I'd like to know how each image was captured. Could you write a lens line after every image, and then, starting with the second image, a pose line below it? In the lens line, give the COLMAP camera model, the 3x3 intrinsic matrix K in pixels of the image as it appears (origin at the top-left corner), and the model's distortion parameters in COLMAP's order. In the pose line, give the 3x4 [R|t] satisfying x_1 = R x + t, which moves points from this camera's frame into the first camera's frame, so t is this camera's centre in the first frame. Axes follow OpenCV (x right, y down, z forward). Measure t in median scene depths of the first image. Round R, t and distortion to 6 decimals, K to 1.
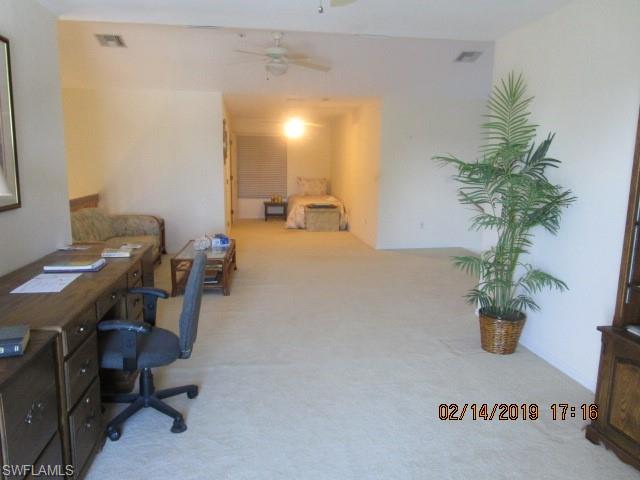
lens RADIAL K [[468.3, 0, 320.3], [0, 468.3, 239.4], [0, 0, 1]] dist [-0.022703, -0.003269]
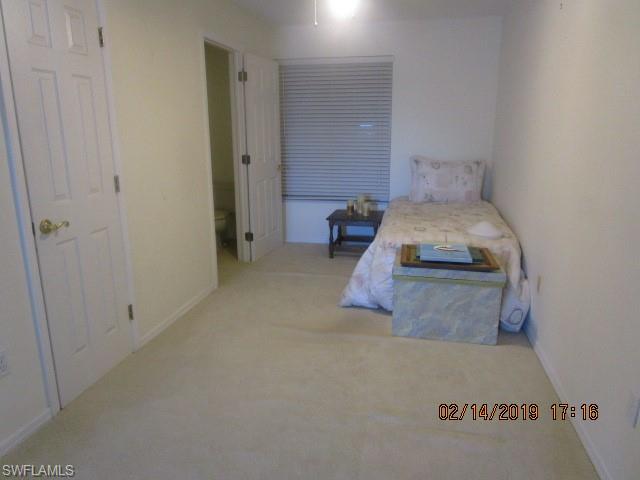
lens RADIAL K [[468.3, 0, 319.6], [0, 468.3, 241.9], [0, 0, 1]] dist [-0.022703, -0.003269]
pose [[0.932951, 0.070296, -0.353075, 0.032756], [-0.043184, 0.995521, 0.084098, -0.099587], [0.357405, -0.063212, 0.931808, 0.643899]]
